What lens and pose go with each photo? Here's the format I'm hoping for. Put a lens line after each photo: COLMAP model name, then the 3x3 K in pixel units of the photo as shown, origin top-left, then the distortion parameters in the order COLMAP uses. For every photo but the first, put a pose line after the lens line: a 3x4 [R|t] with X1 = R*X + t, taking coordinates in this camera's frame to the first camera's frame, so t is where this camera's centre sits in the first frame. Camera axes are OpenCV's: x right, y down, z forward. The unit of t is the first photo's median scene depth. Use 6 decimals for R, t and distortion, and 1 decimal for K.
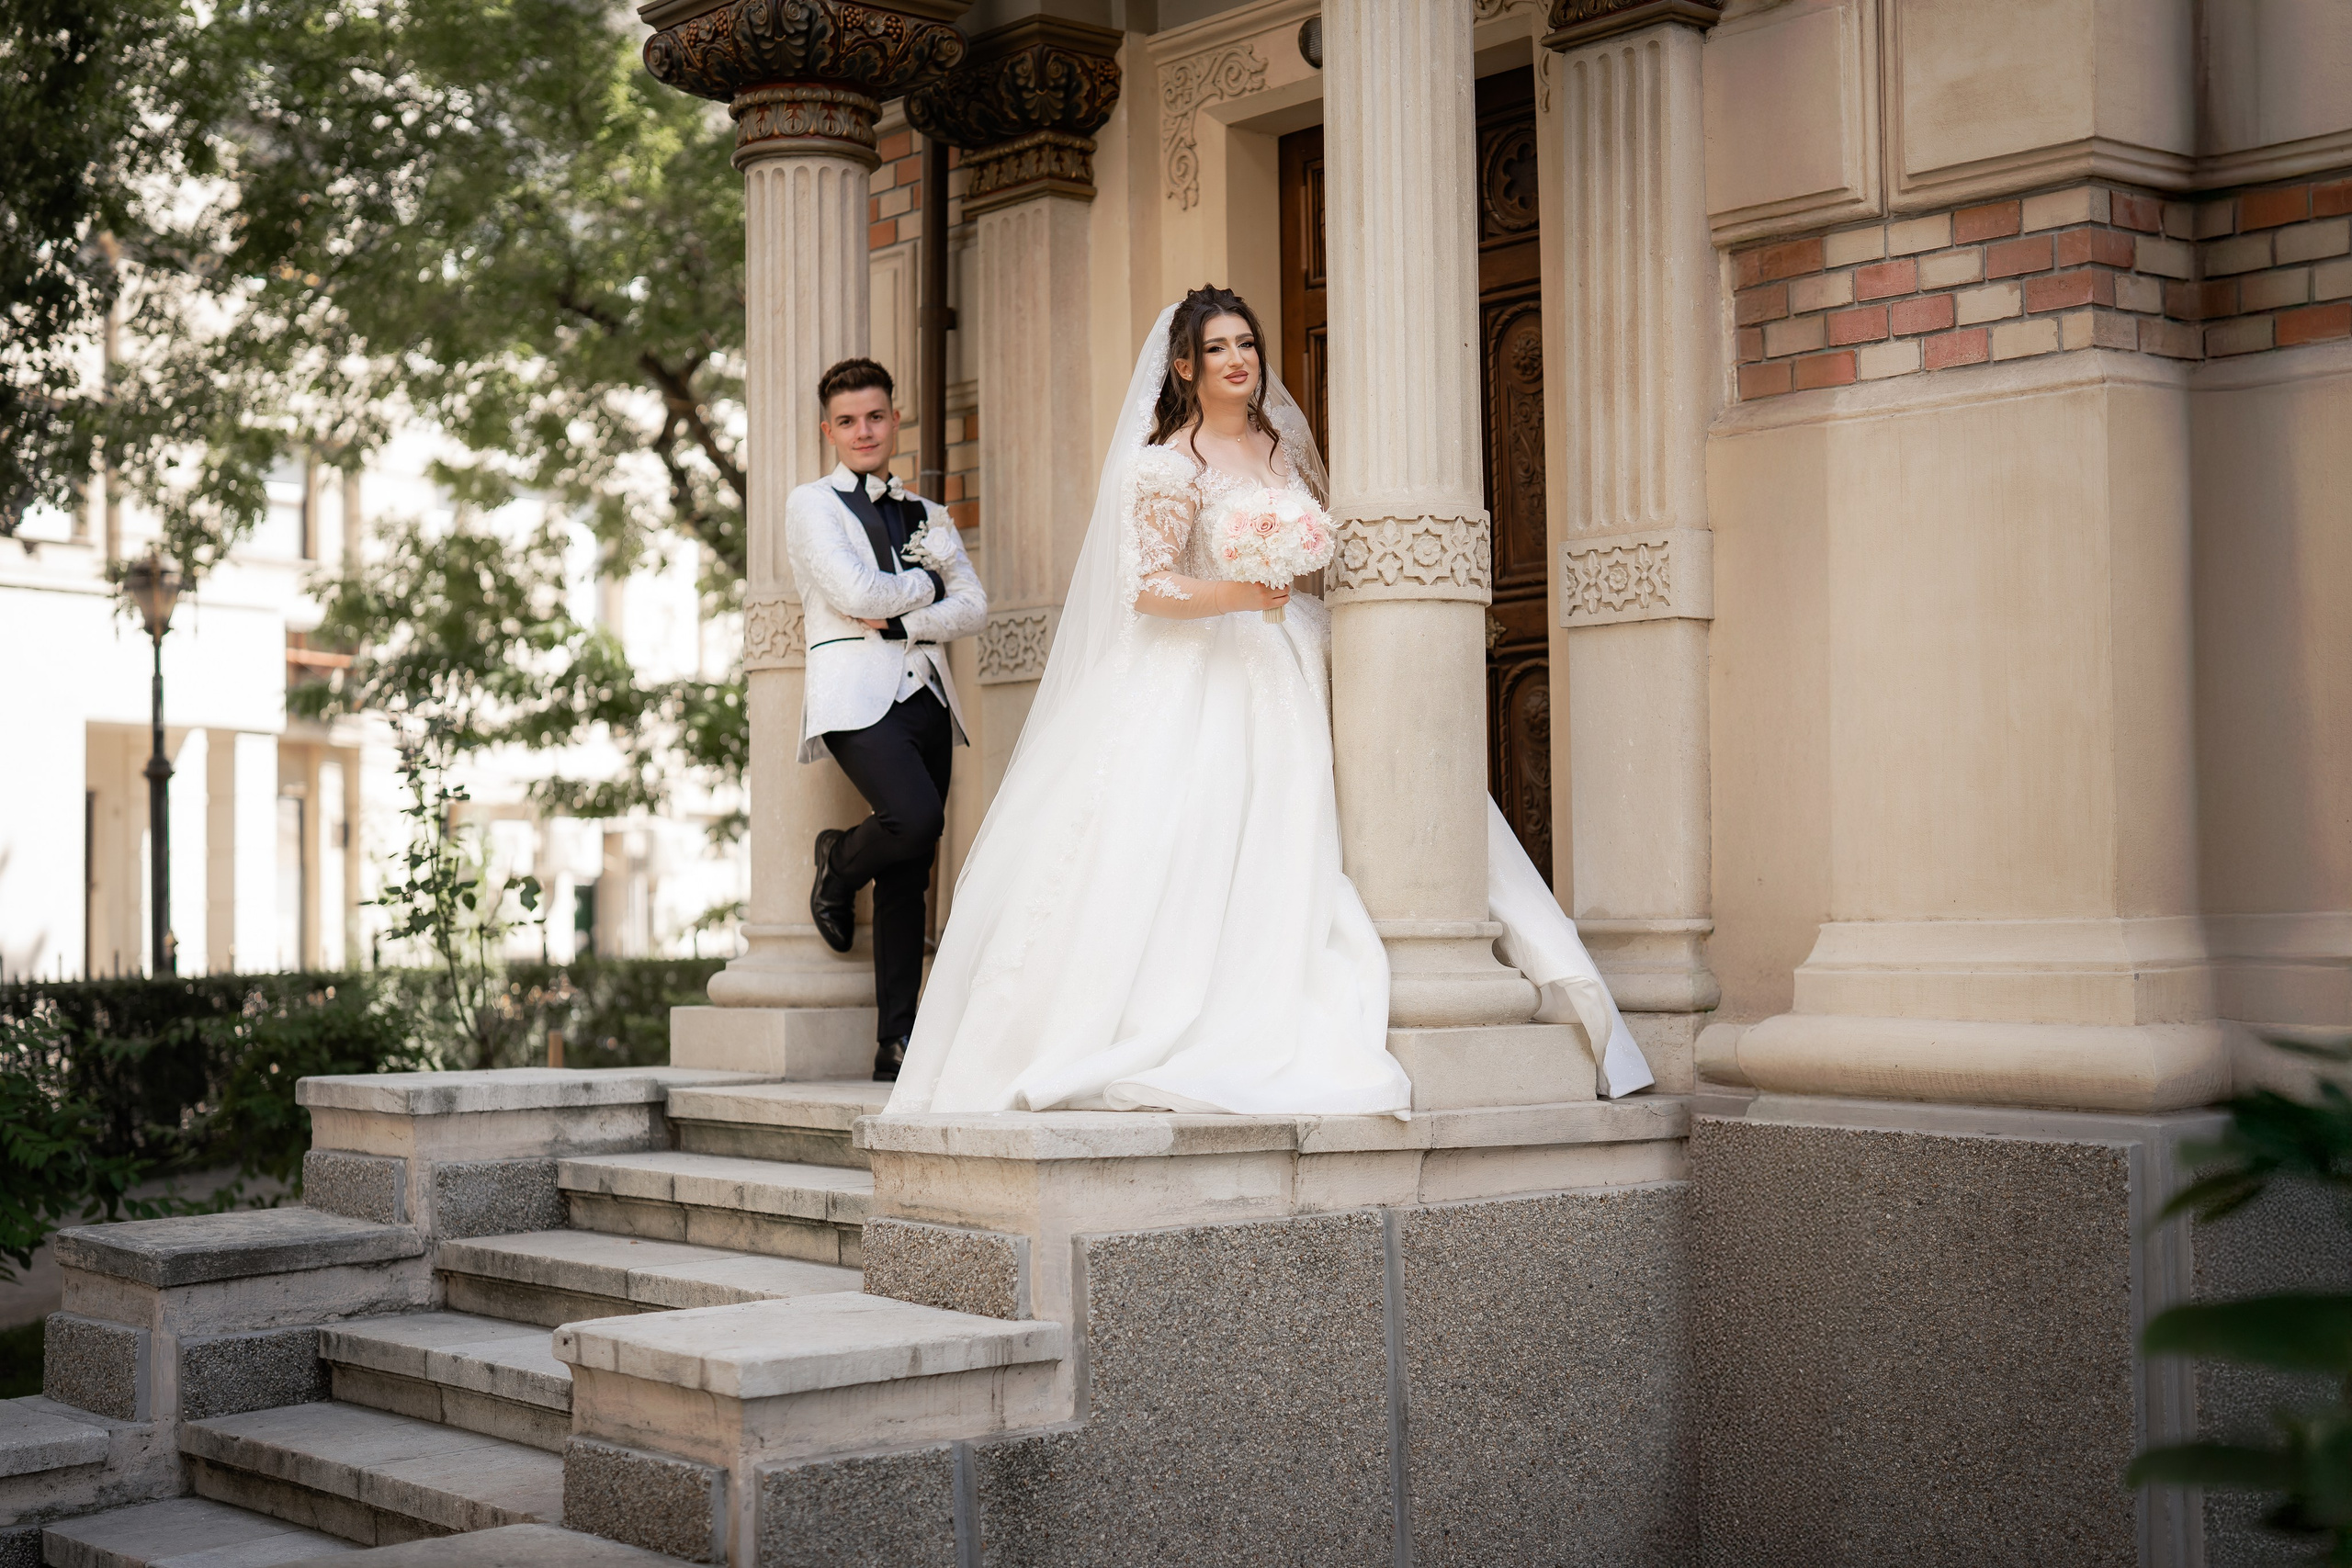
lens RADIAL K [[3333.1, 0, 1176.0], [0, 3333.1, 784.0], [0, 0, 1]] dist [-0.164448, 1.109720]
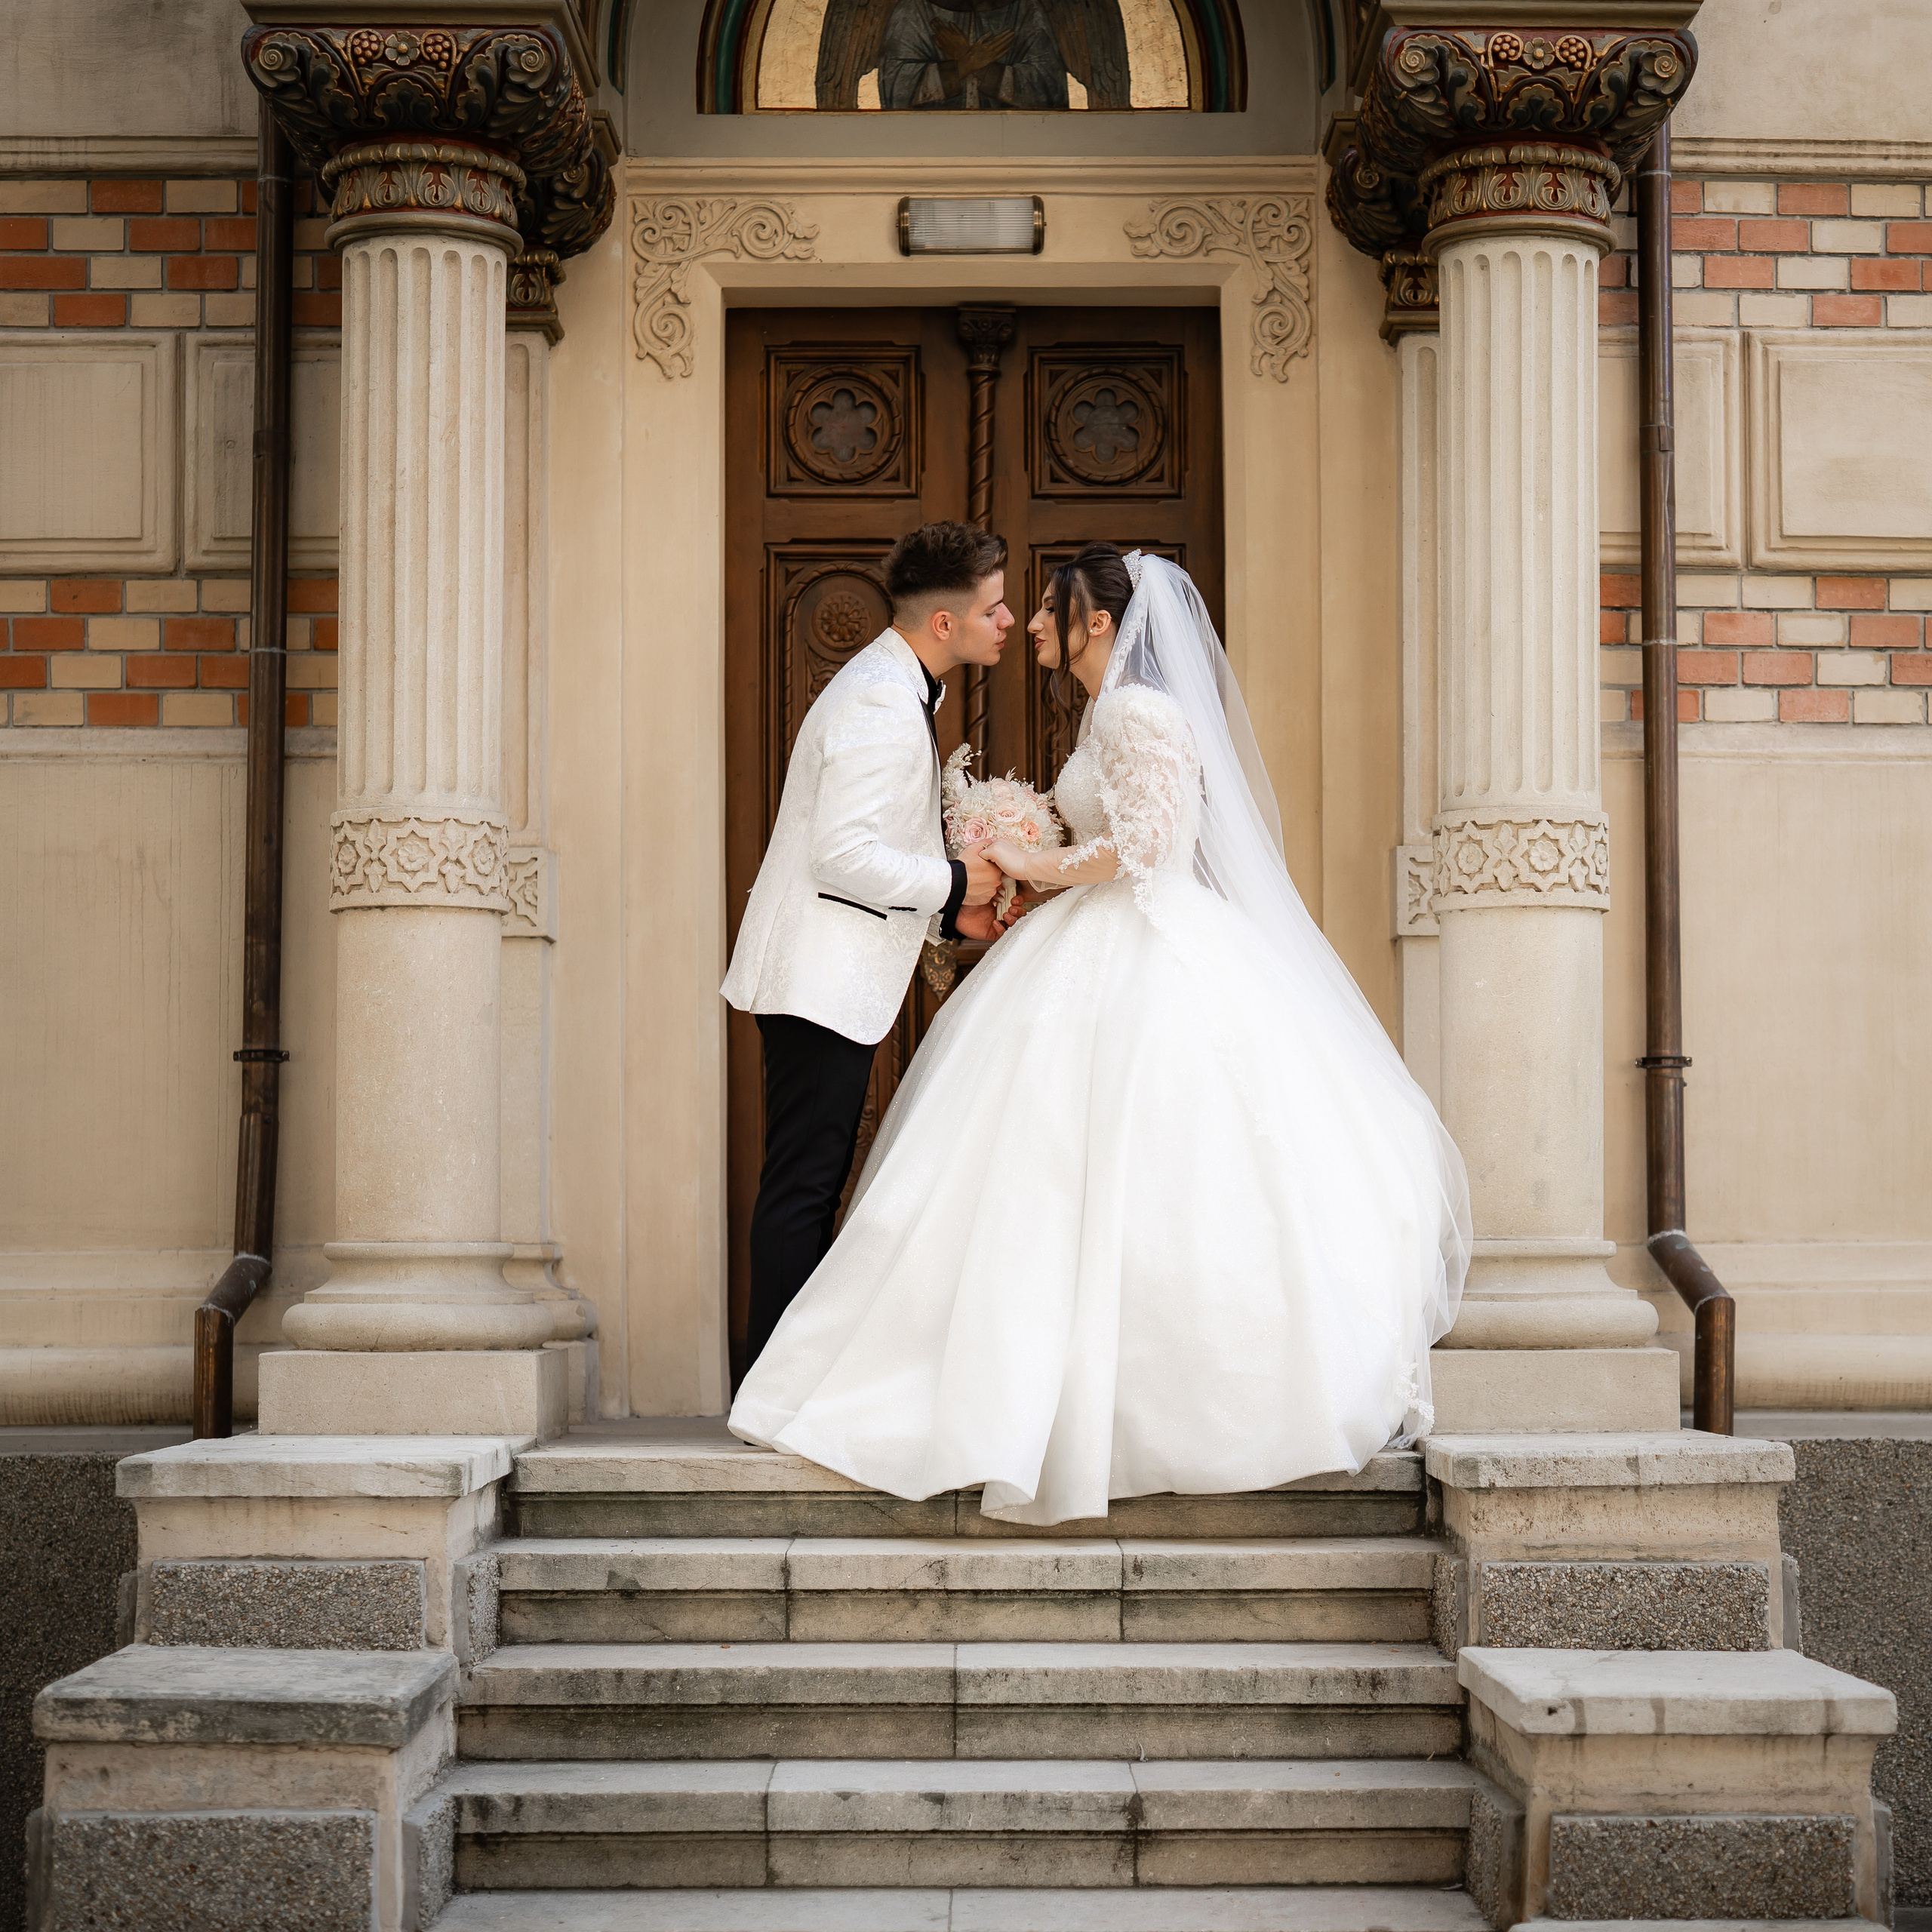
lens RADIAL K [[4263.7, 0, 965.9], [0, 4263.7, 1108.6], [0, 0, 1]] dist [-0.065143, 0.270626]
pose [[0.613123, 0.030650, 0.789393, -1.004927], [-0.033815, 0.999349, -0.012539, 0.024463], [-0.789263, -0.019006, 0.613760, 0.372685]]
